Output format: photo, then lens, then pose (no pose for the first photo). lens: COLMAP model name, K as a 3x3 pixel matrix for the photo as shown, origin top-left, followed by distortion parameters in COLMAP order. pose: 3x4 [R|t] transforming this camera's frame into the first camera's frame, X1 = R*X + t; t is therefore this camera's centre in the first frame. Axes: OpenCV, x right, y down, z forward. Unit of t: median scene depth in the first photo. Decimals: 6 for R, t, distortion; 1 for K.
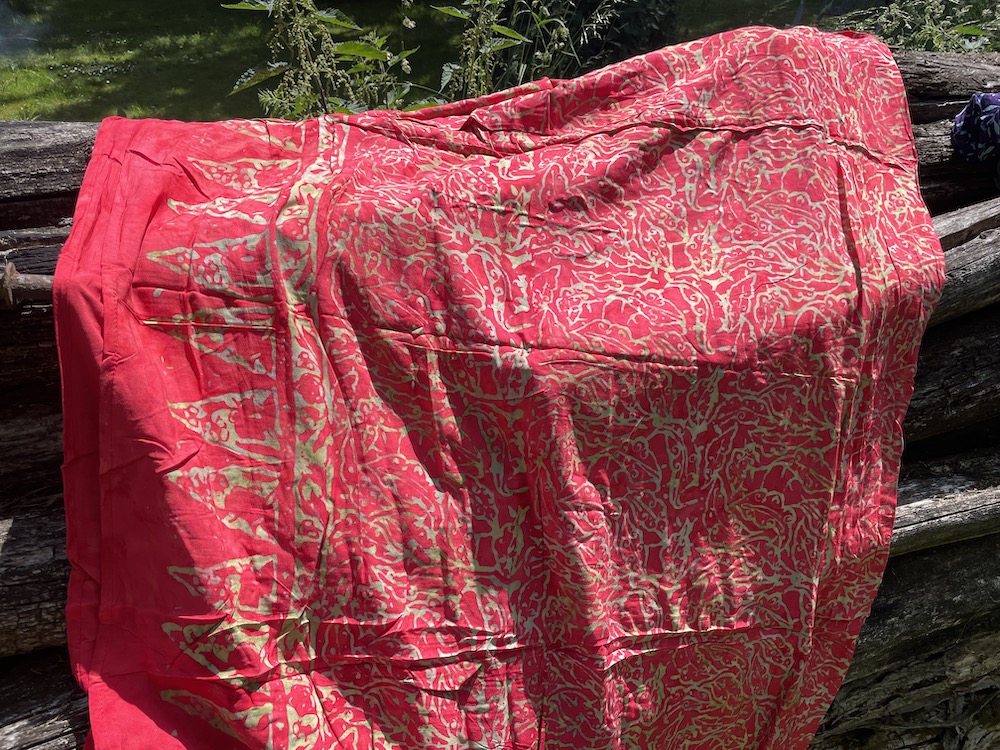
lens RADIAL K [[786.4, 0, 500.0], [0, 786.4, 375.0], [0, 0, 1]] dist [0.081324, -0.133515]
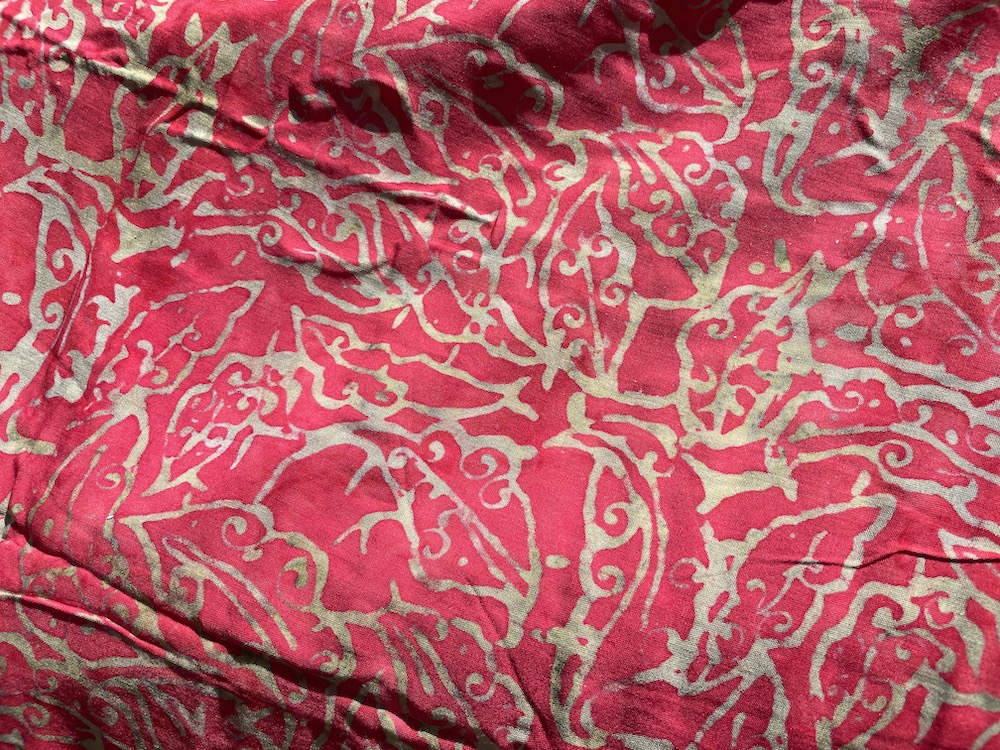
lens RADIAL K [[822.0, 0, 509.1], [0, 822.0, 353.2], [0, 0, 1]] dist [0.096505, -0.195776]
pose [[0.889775, 0.291047, -0.351557, 0.294190], [-0.244893, 0.954464, 0.170368, -0.192448], [0.385134, -0.065495, 0.920534, 0.706140]]
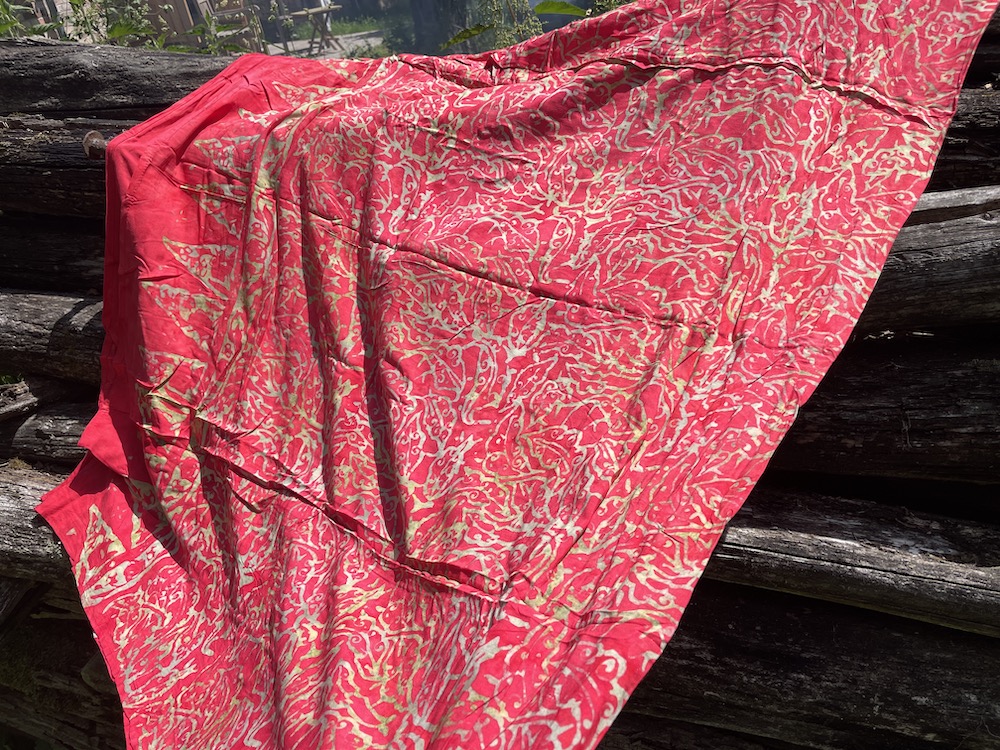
lens RADIAL K [[786.4, 0, 500.0], [0, 786.4, 375.0], [0, 0, 1]] dist [0.081324, -0.133515]
pose [[0.771965, 0.232966, -0.591436, 0.804767], [-0.229884, 0.969763, 0.081934, 0.013571], [0.592640, 0.072711, 0.802179, 0.165868]]
